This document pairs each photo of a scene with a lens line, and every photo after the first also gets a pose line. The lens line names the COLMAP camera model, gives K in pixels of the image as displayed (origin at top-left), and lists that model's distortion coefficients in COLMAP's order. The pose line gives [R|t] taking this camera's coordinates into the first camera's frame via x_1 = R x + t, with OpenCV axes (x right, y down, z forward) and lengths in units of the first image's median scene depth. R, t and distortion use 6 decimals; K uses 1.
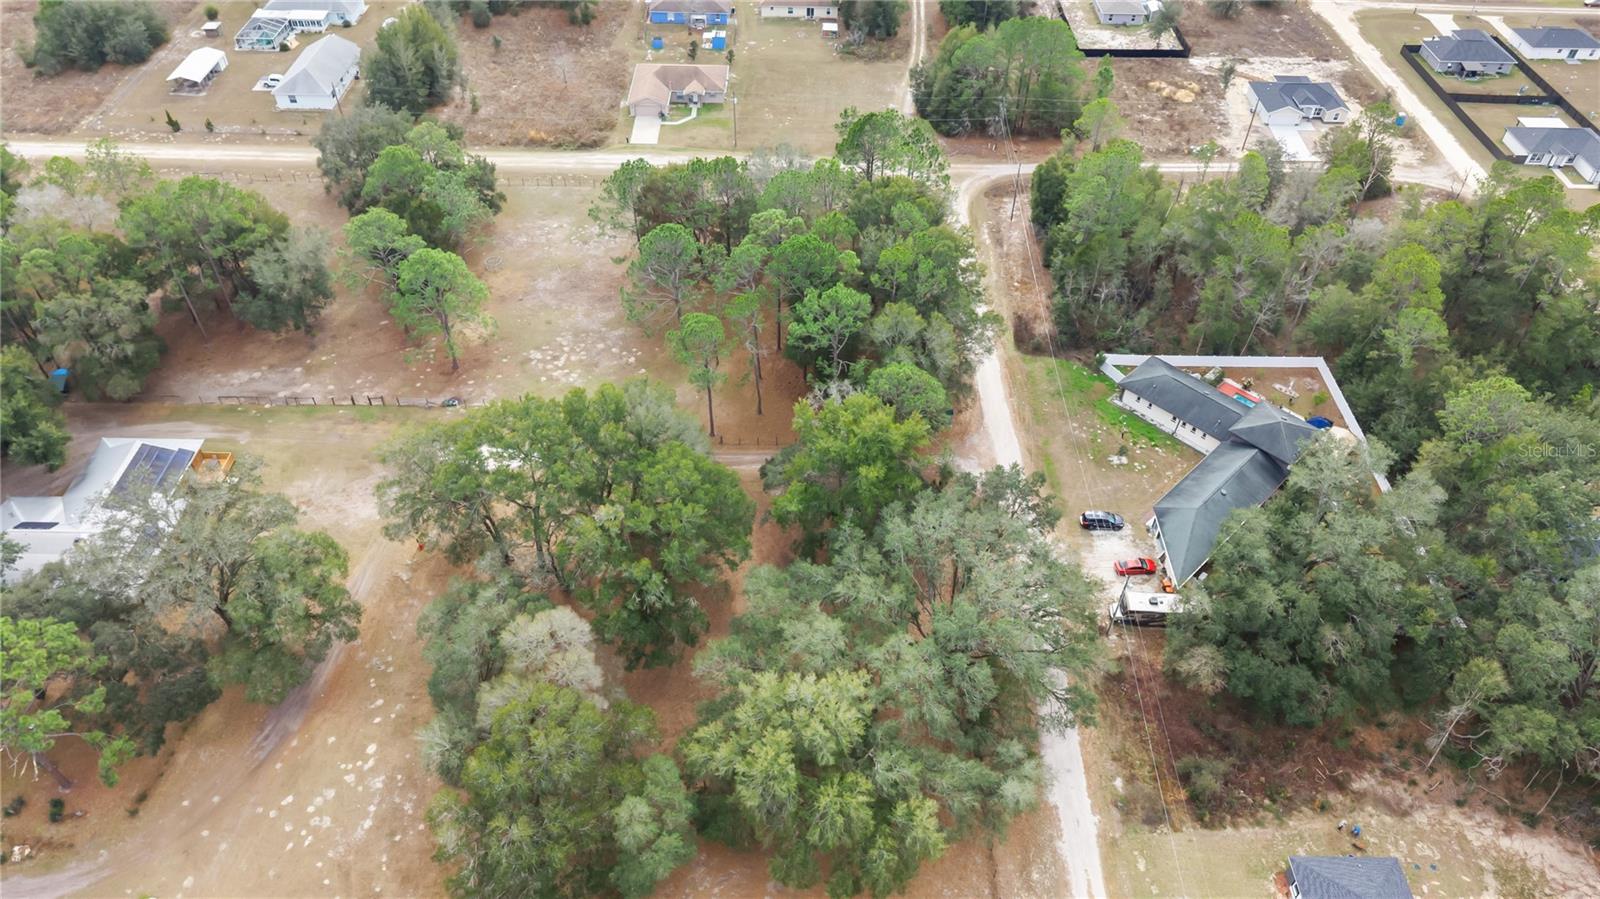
lens RADIAL K [[1070.0, 0, 807.6], [0, 1070.0, 452.9], [0, 0, 1]] dist [0.025157, -0.028765]
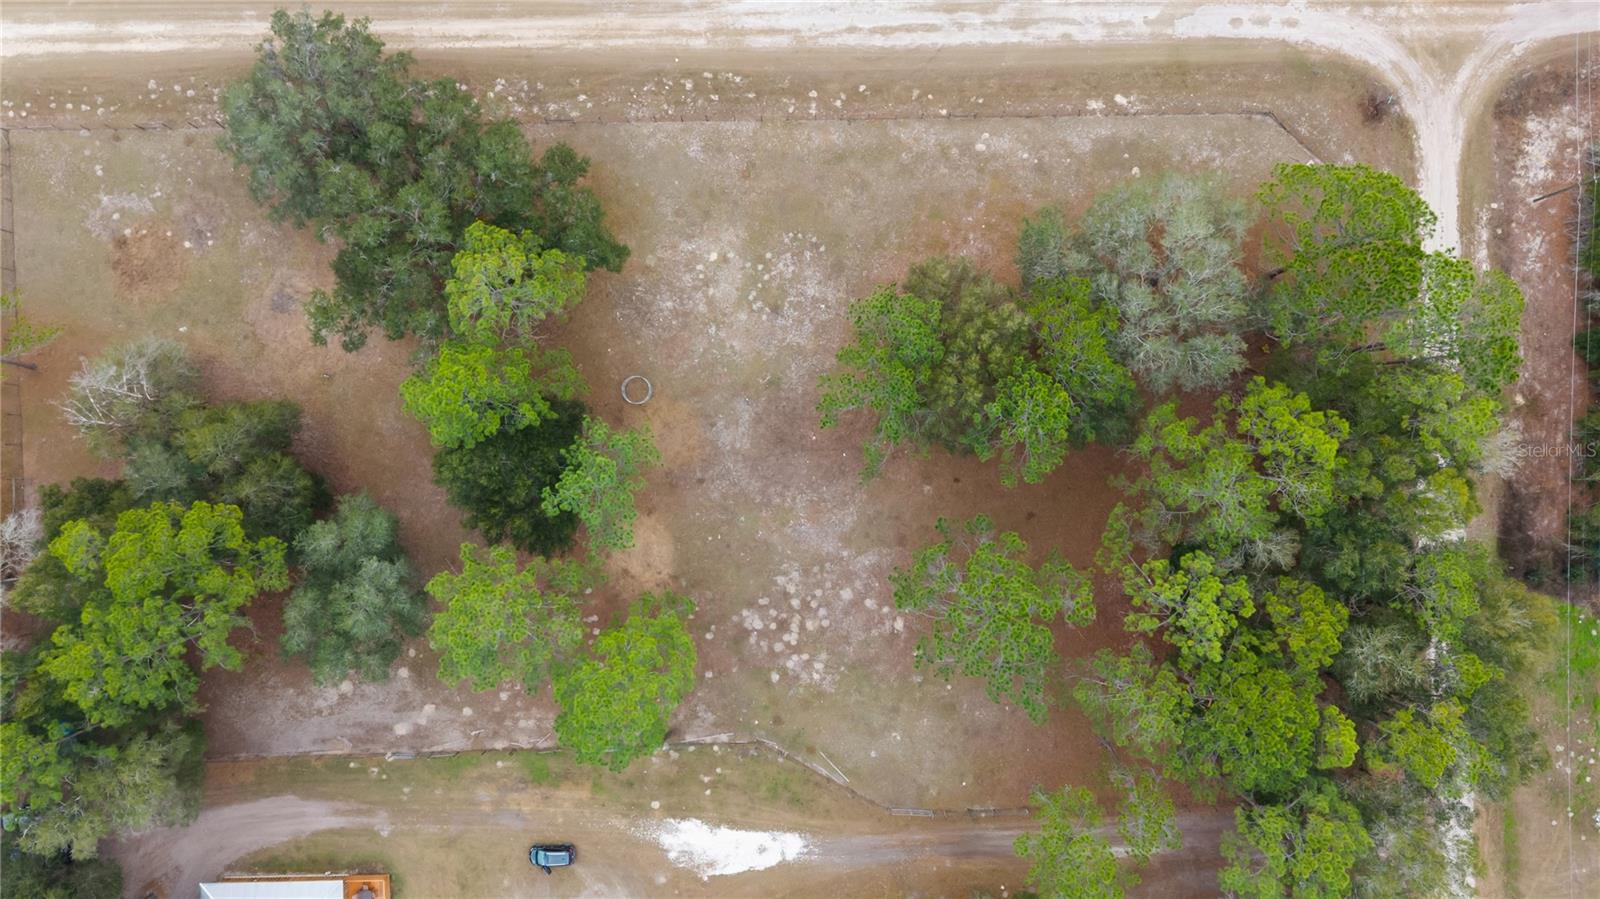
lens RADIAL K [[1070.0, 0, 791.9], [0, 1070.0, 463.4], [0, 0, 1]] dist [0.025157, -0.028765]
pose [[0.999743, -0.021375, -0.007601, -0.237487], [0.020228, 0.688223, 0.725217, -0.669910], [-0.010270, -0.725184, 0.688478, 0.664317]]
